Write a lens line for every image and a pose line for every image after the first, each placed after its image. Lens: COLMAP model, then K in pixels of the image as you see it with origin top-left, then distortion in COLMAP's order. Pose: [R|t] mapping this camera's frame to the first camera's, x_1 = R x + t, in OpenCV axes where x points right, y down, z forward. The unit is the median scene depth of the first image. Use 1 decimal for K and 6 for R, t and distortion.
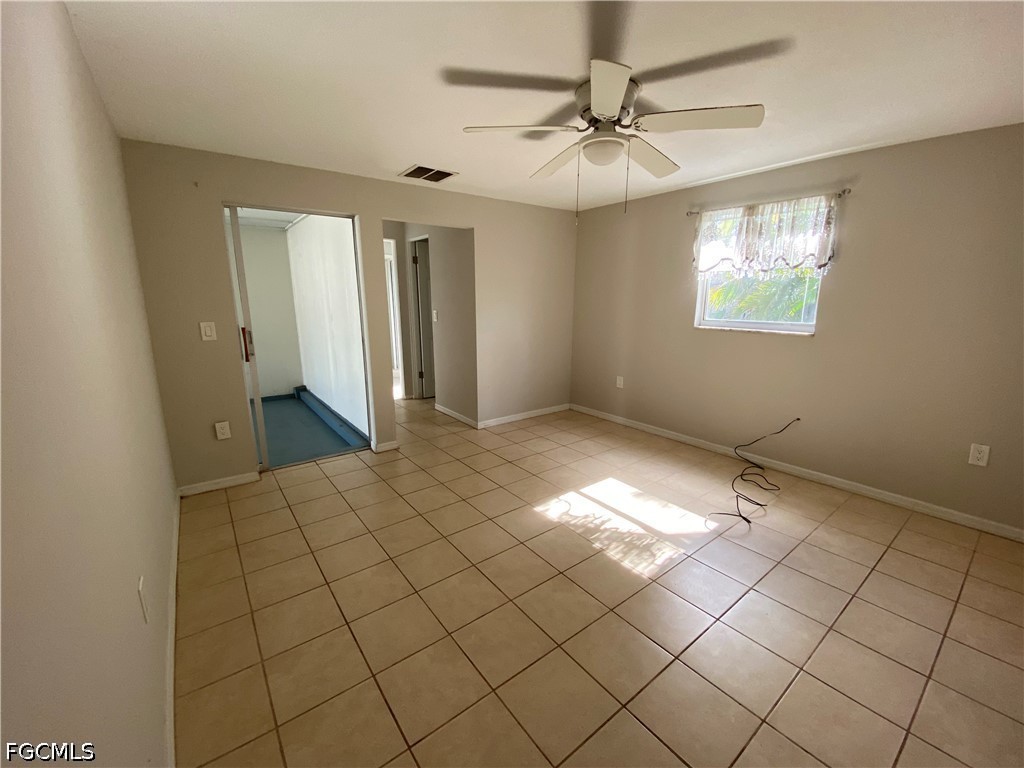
lens RADIAL K [[414.1, 0, 512.0], [0, 414.1, 384.0], [0, 0, 1]] dist [0.054733, -0.043686]
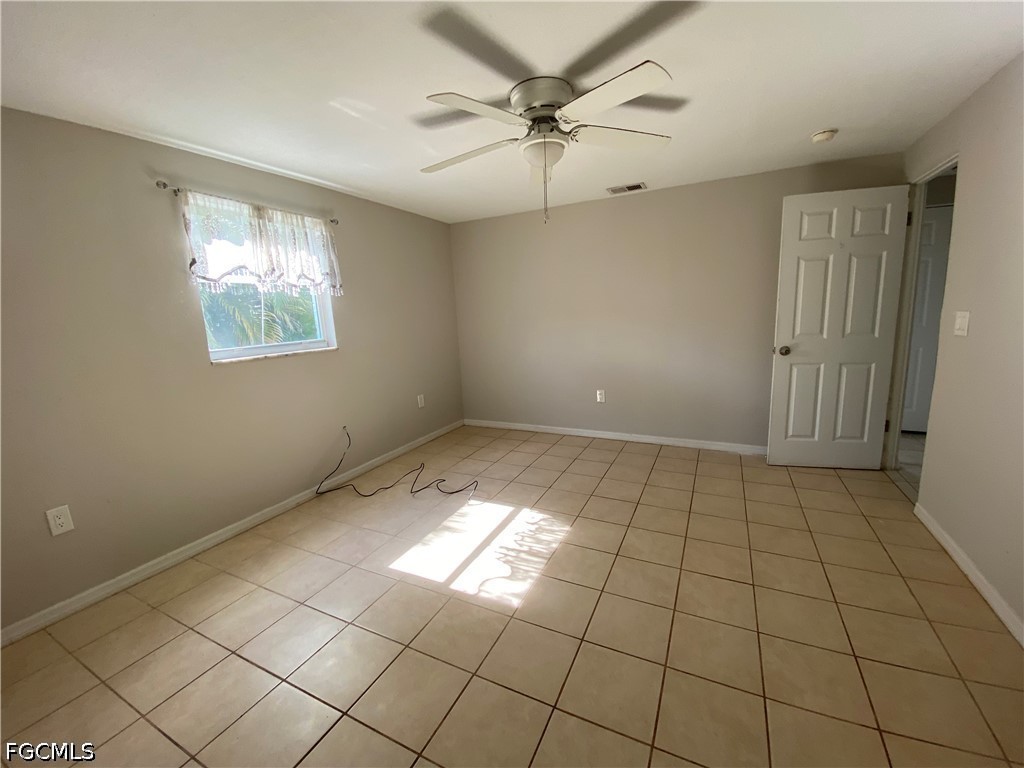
lens RADIAL K [[414.1, 0, 512.0], [0, 414.1, 384.0], [0, 0, 1]] dist [0.054733, -0.043686]
pose [[-0.443198, -0.133880, 0.886370, -0.447190], [0.236120, 0.936432, 0.259504, -0.198708], [-0.864768, 0.324301, -0.383413, 1.028680]]
